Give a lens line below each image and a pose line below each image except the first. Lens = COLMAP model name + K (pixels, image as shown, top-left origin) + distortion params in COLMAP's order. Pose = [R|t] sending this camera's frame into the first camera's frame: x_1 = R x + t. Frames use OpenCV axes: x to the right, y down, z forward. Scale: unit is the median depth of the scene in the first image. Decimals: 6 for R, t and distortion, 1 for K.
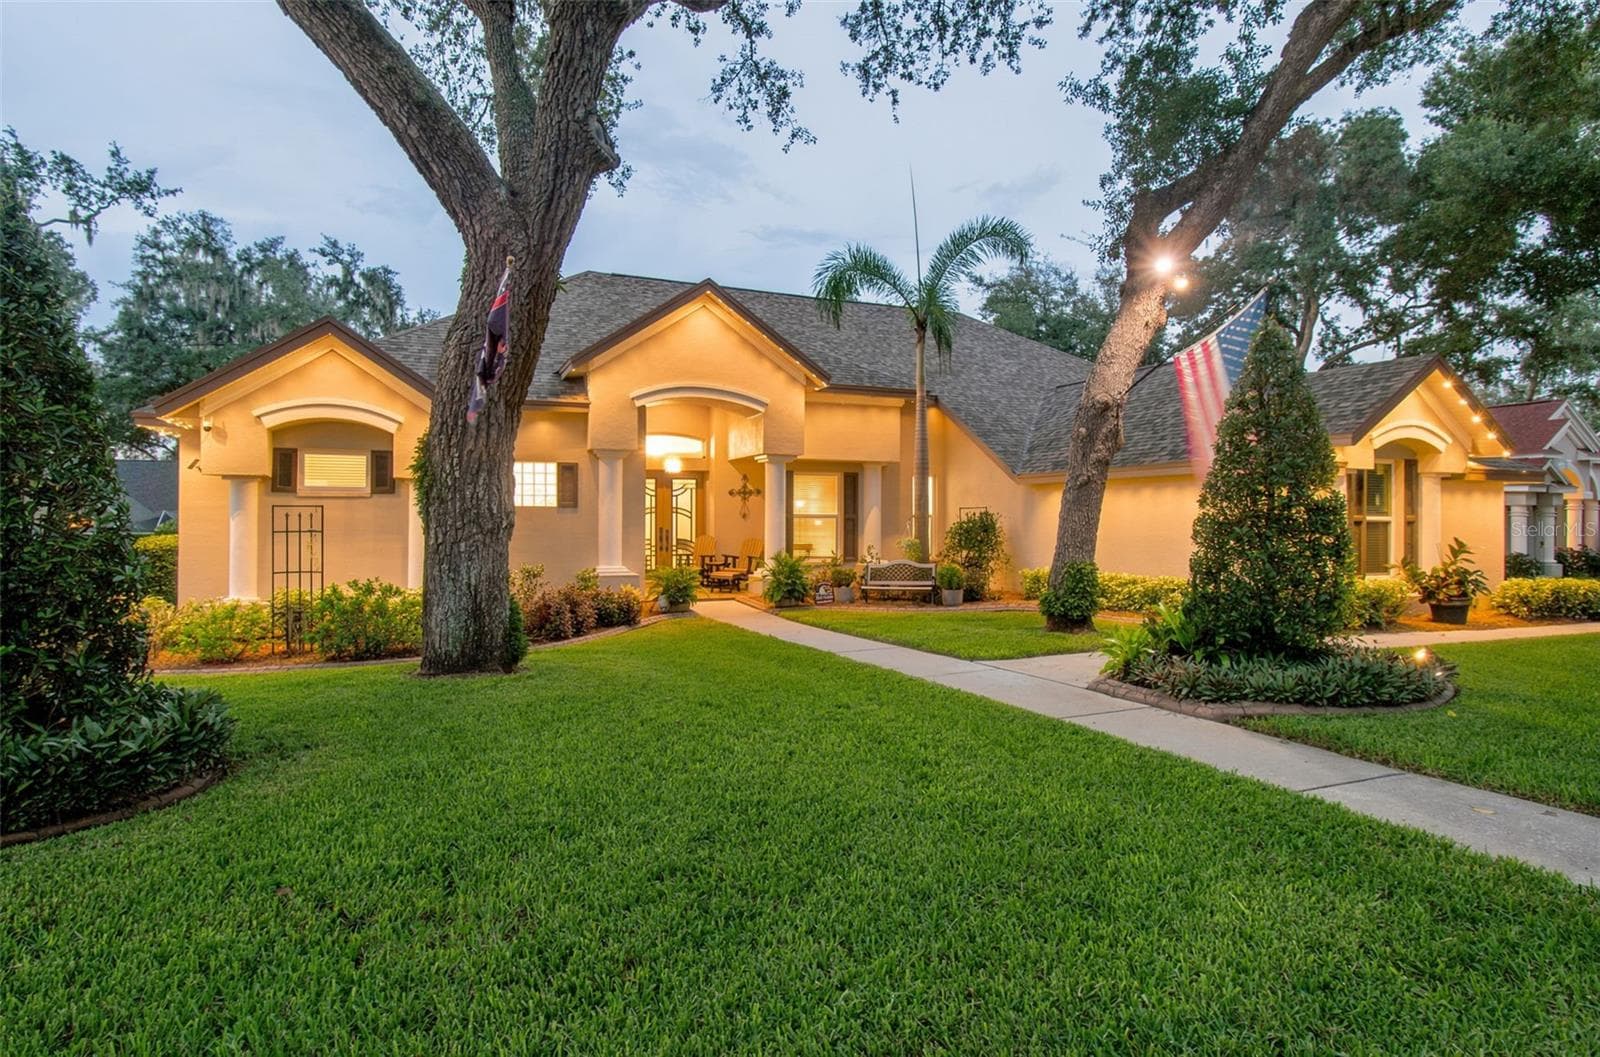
lens RADIAL K [[719.6, 0, 792.6], [0, 719.6, 517.3], [0, 0, 1]] dist [0.002447, 0.000791]
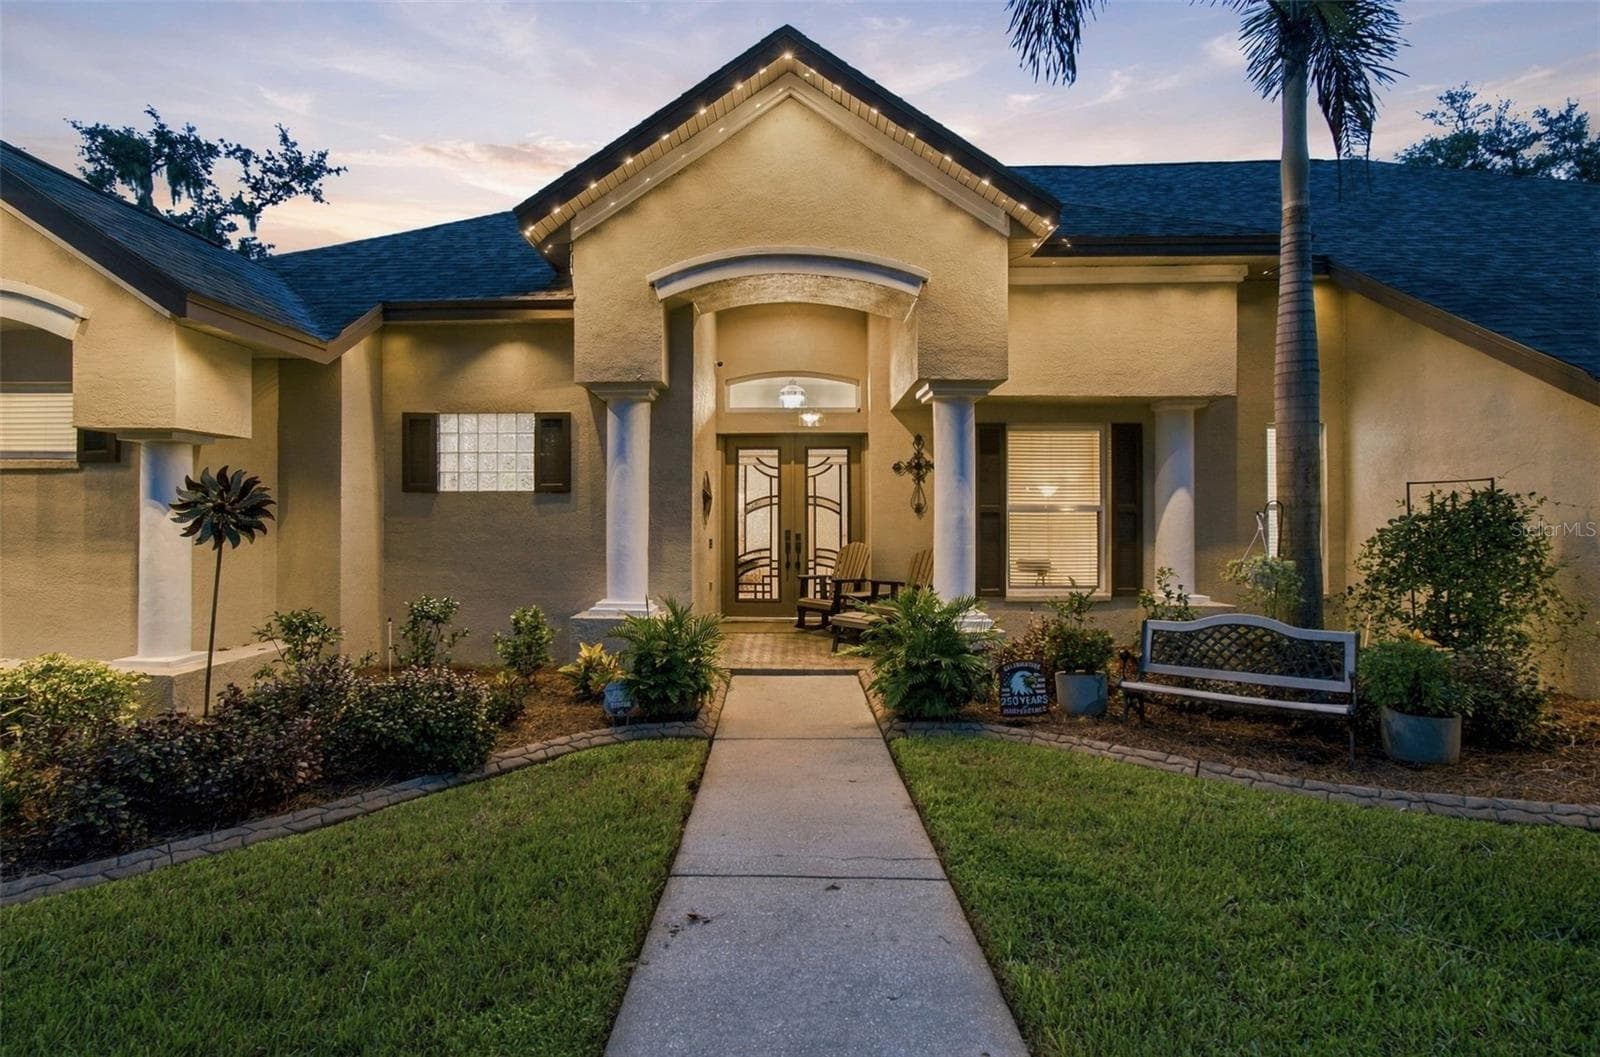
lens RADIAL K [[719.6, 0, 792.6], [0, 719.6, 517.3], [0, 0, 1]] dist [0.002447, 0.000791]
pose [[0.919097, -0.003896, -0.394013, 0.071278], [0.003452, 0.999992, -0.001837, 0.006457], [0.394017, 0.000328, 0.919103, 0.481847]]
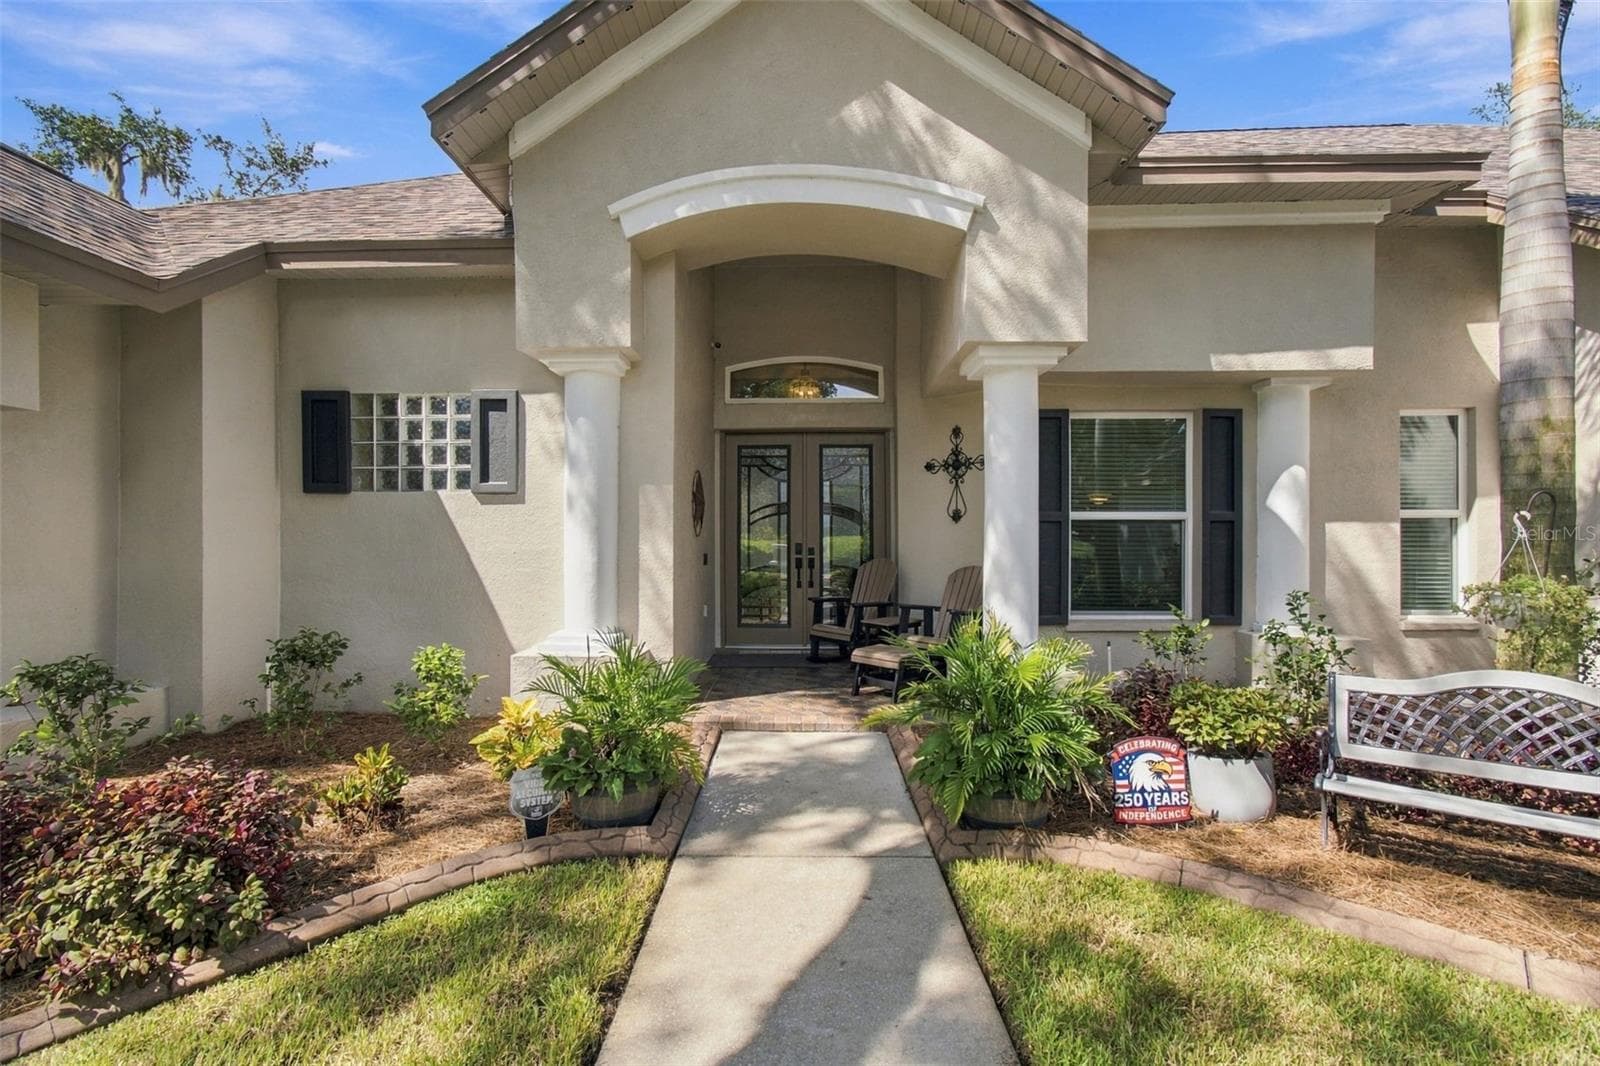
lens RADIAL K [[706.0, 0, 793.4], [0, 706.0, 533.7], [0, 0, 1]] dist [-0.018327, 0.004957]
pose [[0.909959, -0.004107, -0.414678, 0.027754], [0.003564, 0.999991, -0.002084, 0.011001], [0.414683, 0.000418, 0.909966, 0.593267]]
